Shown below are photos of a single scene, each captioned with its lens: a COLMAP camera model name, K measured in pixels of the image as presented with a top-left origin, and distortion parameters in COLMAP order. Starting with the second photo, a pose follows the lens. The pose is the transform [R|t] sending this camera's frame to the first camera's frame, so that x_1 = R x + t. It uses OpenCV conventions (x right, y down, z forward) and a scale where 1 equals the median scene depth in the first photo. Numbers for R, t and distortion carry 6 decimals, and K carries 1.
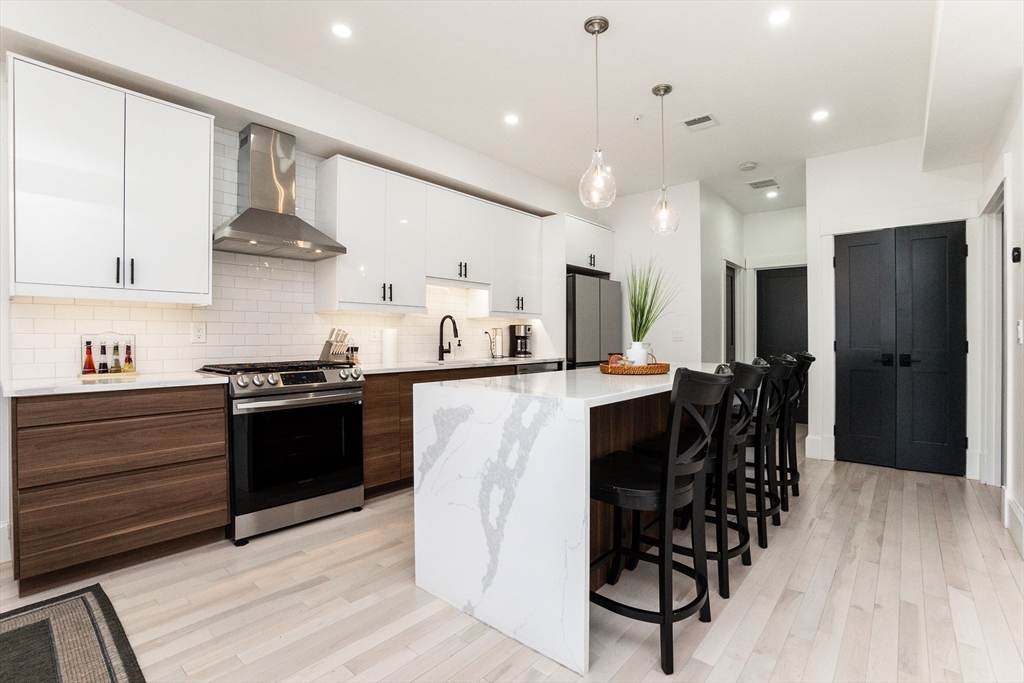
lens RADIAL K [[457.4, 0, 518.8], [0, 457.4, 343.2], [0, 0, 1]] dist [-0.048758, 0.011173]
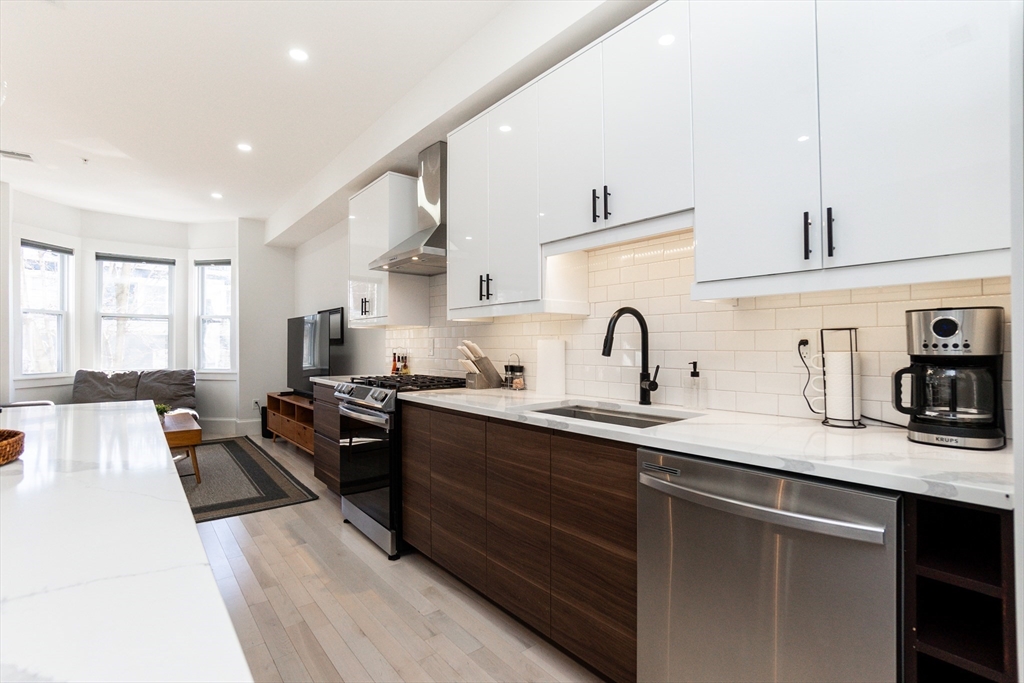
lens RADIAL K [[457.4, 0, 528.6], [0, 457.4, 344.0], [0, 0, 1]] dist [-0.048758, 0.011173]
pose [[-0.151611, -0.002204, -0.988438, 0.558401], [-0.009242, 0.999957, -0.000812, -0.040343], [0.988397, 0.009012, -0.151624, 1.757342]]
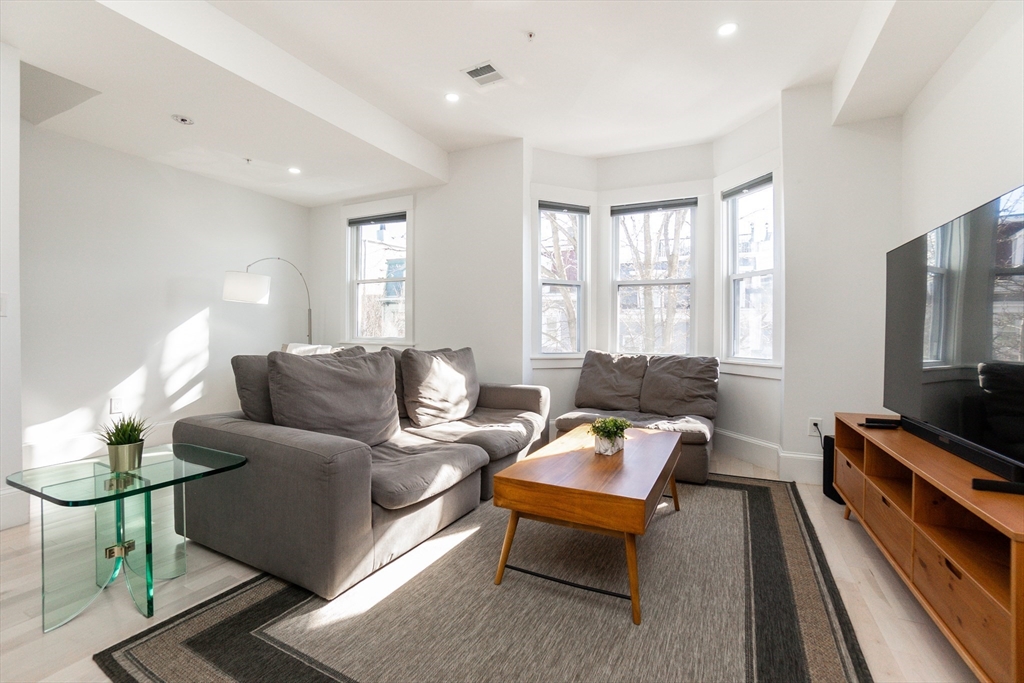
lens RADIAL K [[457.4, 0, 505.1], [0, 457.4, 336.6], [0, 0, 1]] dist [-0.048758, 0.011173]
pose [[-0.973984, -0.005149, -0.226557, -0.517618], [-0.009084, 0.999825, 0.016332, 0.023741], [0.226434, 0.017965, -0.973861, 0.938319]]
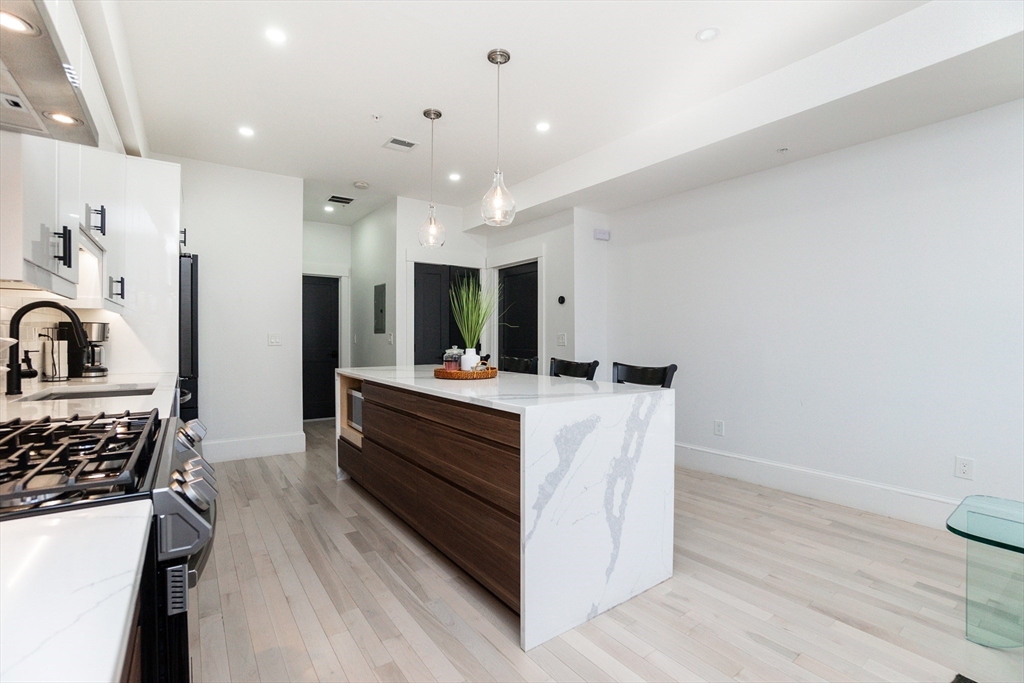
lens RADIAL K [[457.4, 0, 510.3], [0, 457.4, 341.4], [0, 0, 1]] dist [-0.048758, 0.011173]
pose [[0.249931, -0.006111, 0.968244, -0.898710], [0.008784, 0.999953, 0.004044, -0.027702], [-0.968224, 0.007495, 0.249973, 0.720460]]
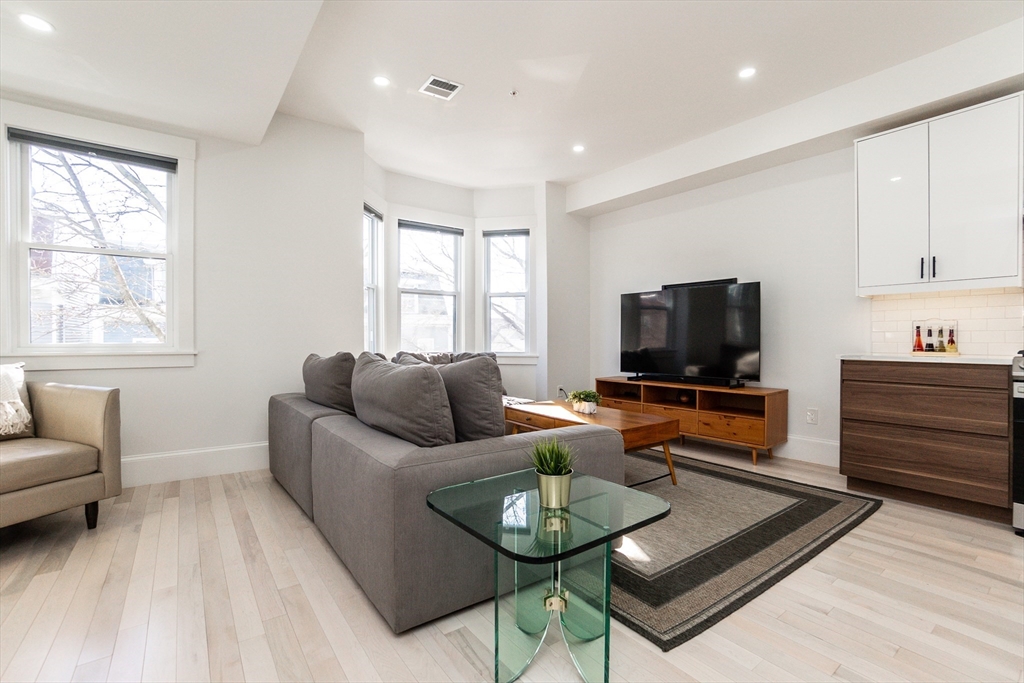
lens RADIAL K [[457.4, 0, 525.0], [0, 457.4, 334.8], [0, 0, 1]] dist [-0.048758, 0.011173]
pose [[-0.225408, -0.004898, -0.974252, 0.545391], [-0.008877, 0.999956, -0.002973, 0.036175], [0.974224, 0.007978, -0.225441, 0.184128]]
